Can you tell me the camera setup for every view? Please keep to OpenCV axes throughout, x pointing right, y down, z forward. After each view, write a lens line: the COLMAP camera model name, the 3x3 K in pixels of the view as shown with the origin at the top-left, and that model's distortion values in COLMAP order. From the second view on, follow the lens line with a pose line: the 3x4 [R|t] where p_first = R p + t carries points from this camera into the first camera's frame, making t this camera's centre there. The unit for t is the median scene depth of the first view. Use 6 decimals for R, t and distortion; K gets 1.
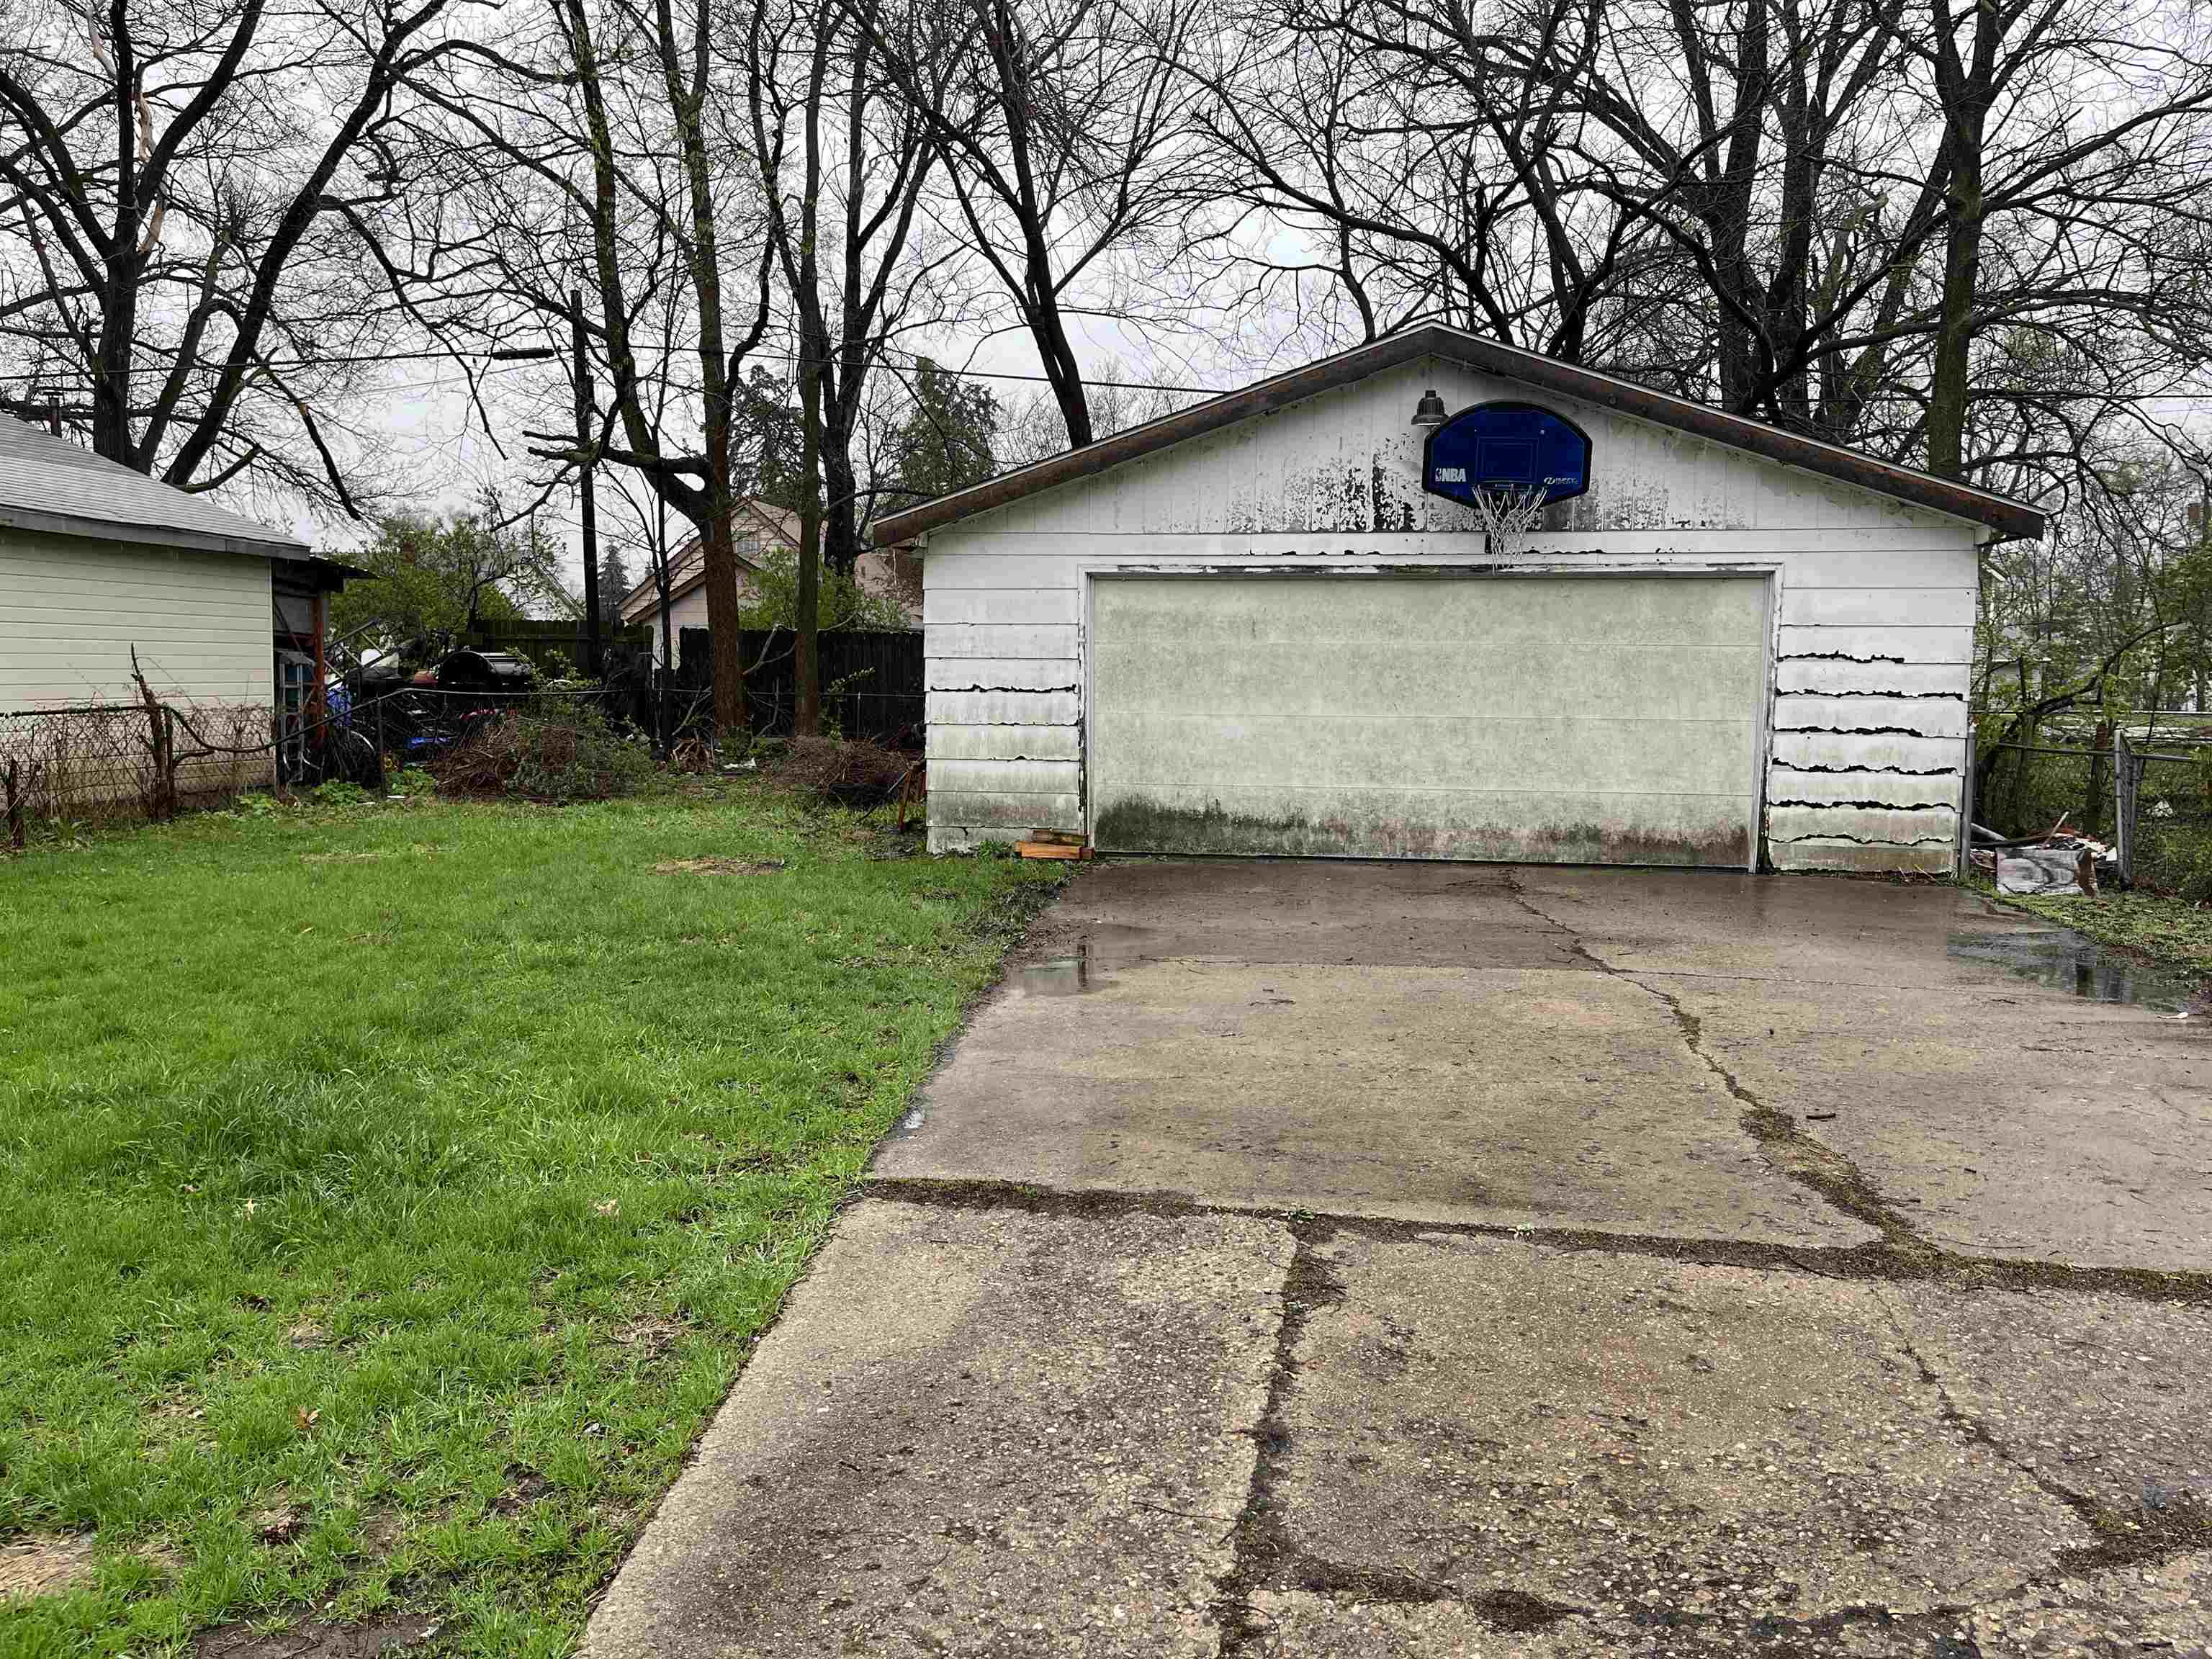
lens RADIAL K [[1682.3, 0, 1106.0], [0, 1682.3, 829.5], [0, 0, 1]] dist [0.070515, -0.122052]
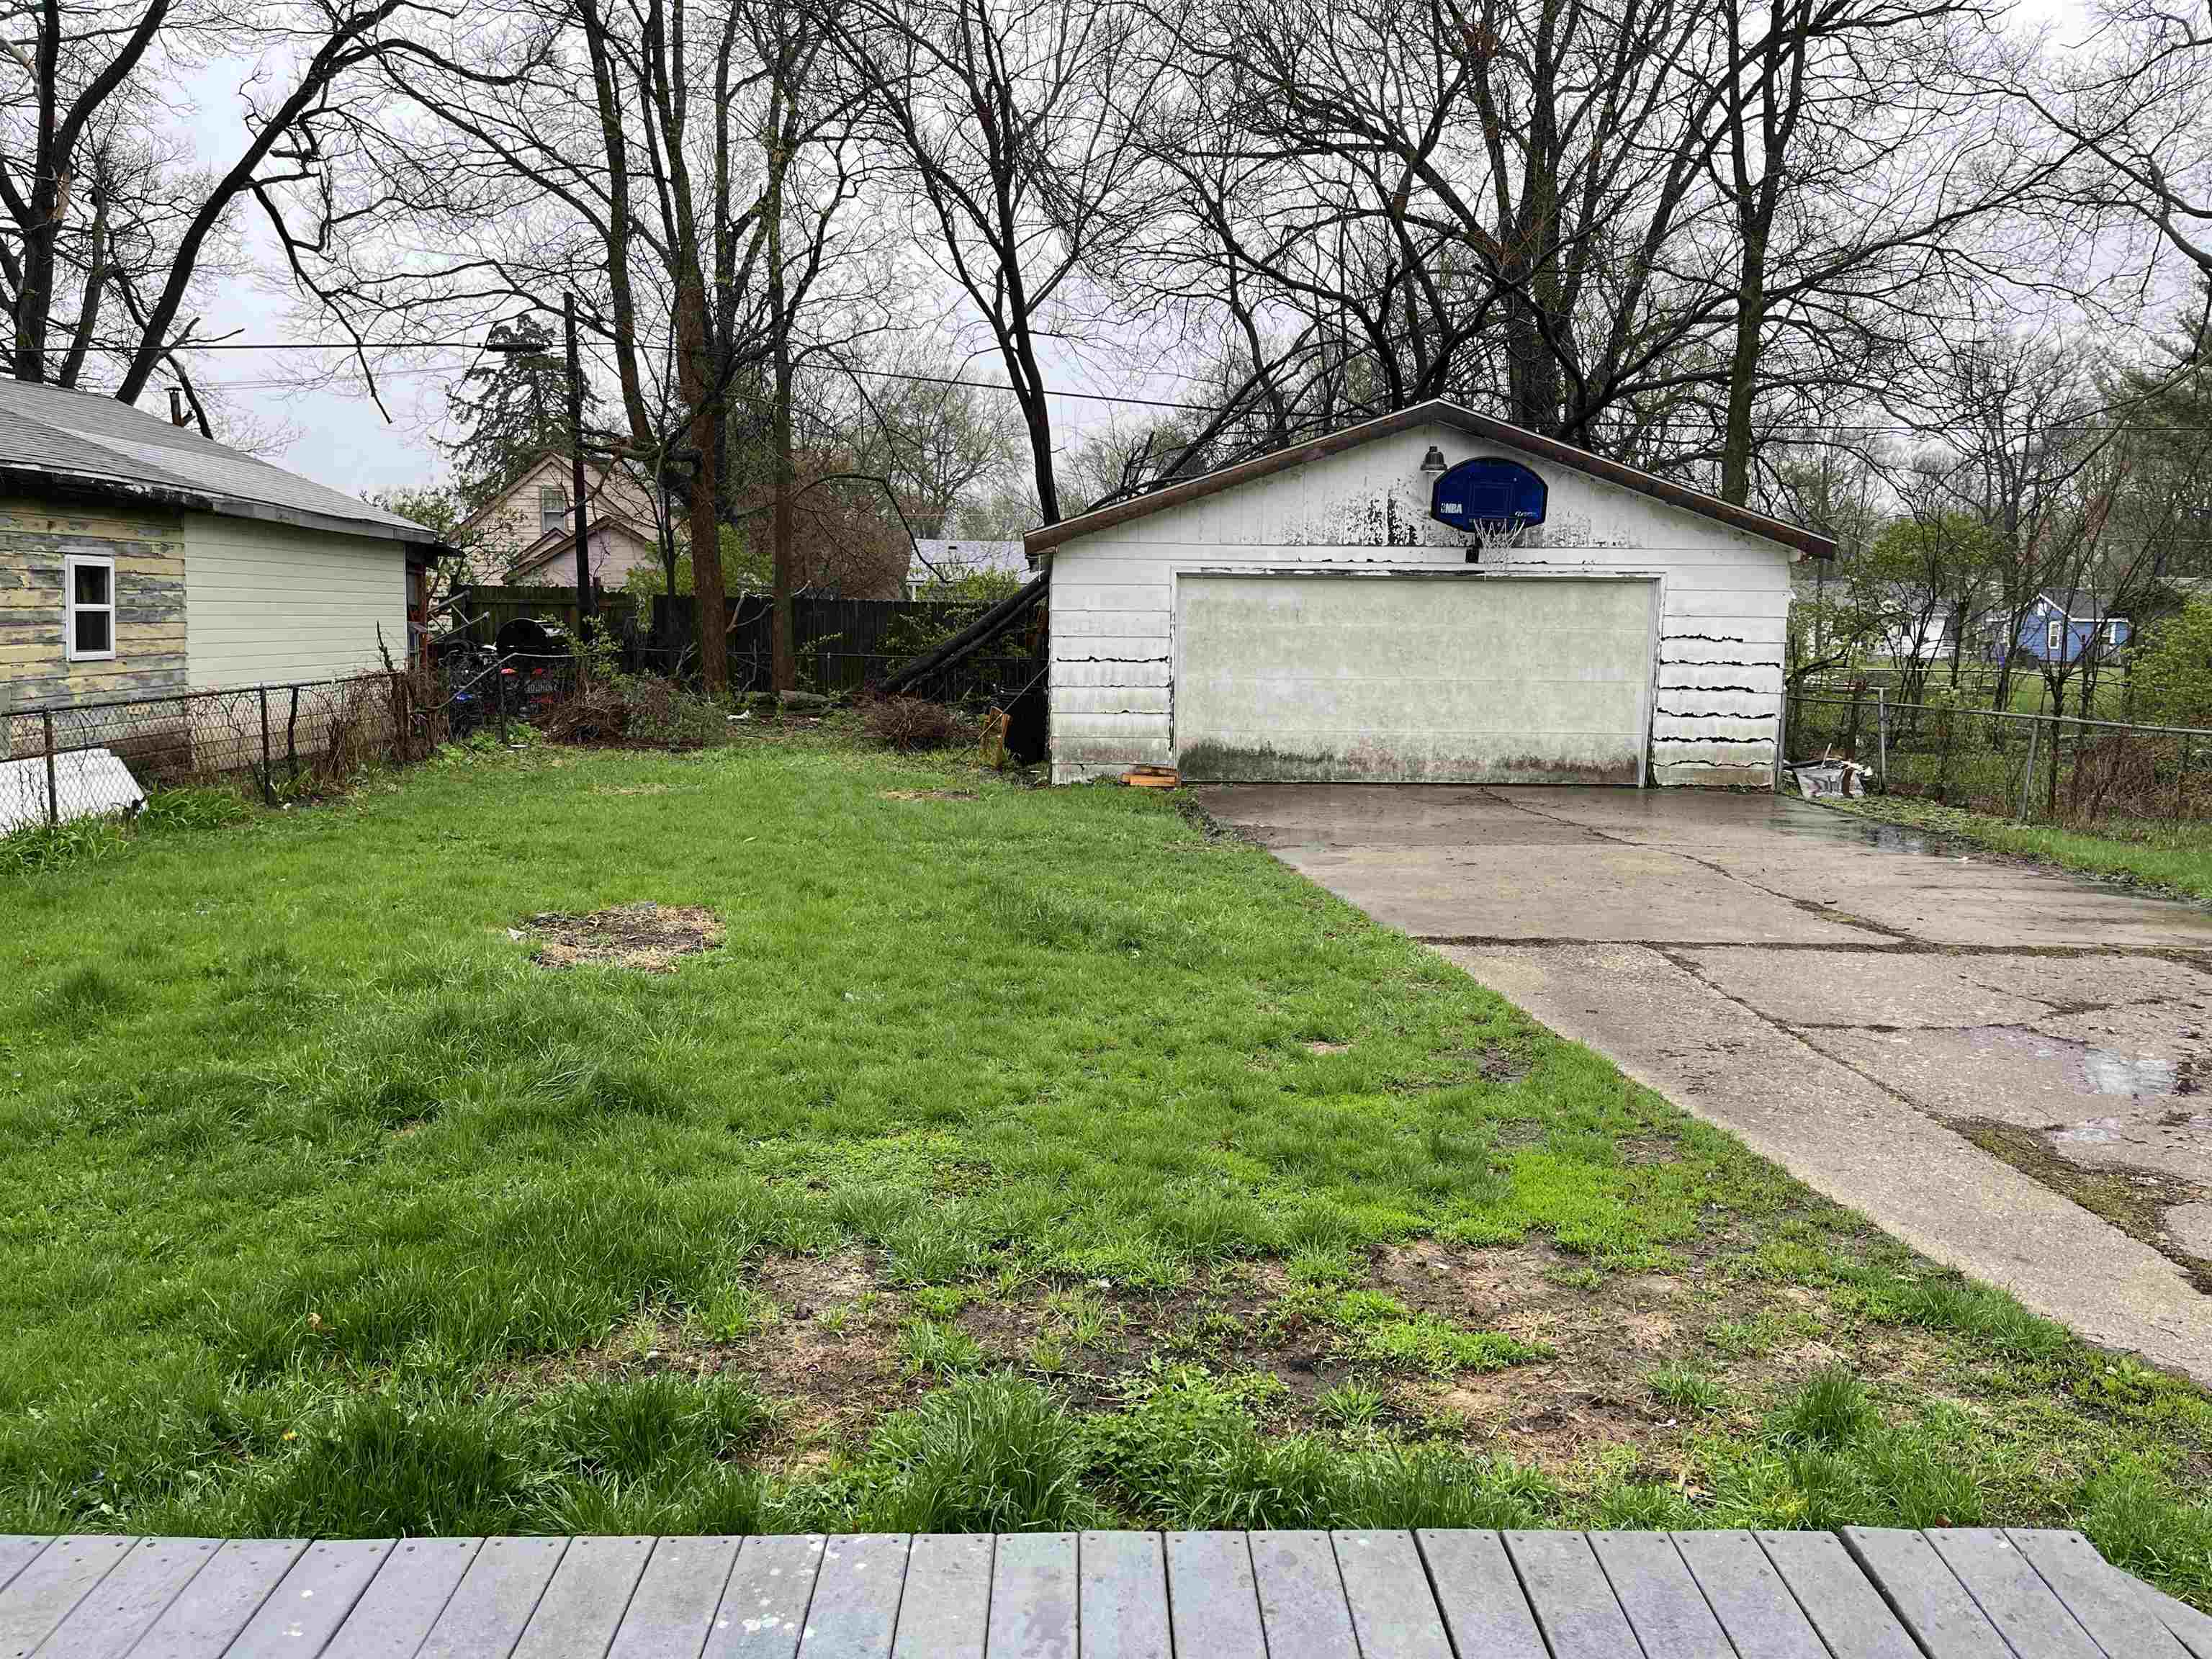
lens RADIAL K [[1682.3, 0, 1106.0], [0, 1682.3, 829.5], [0, 0, 1]] dist [0.070515, -0.122052]
pose [[0.982311, -0.020262, 0.186157, -0.327663], [0.014123, 0.999314, 0.034243, 0.005264], [-0.186723, -0.031008, 0.981923, -0.319197]]
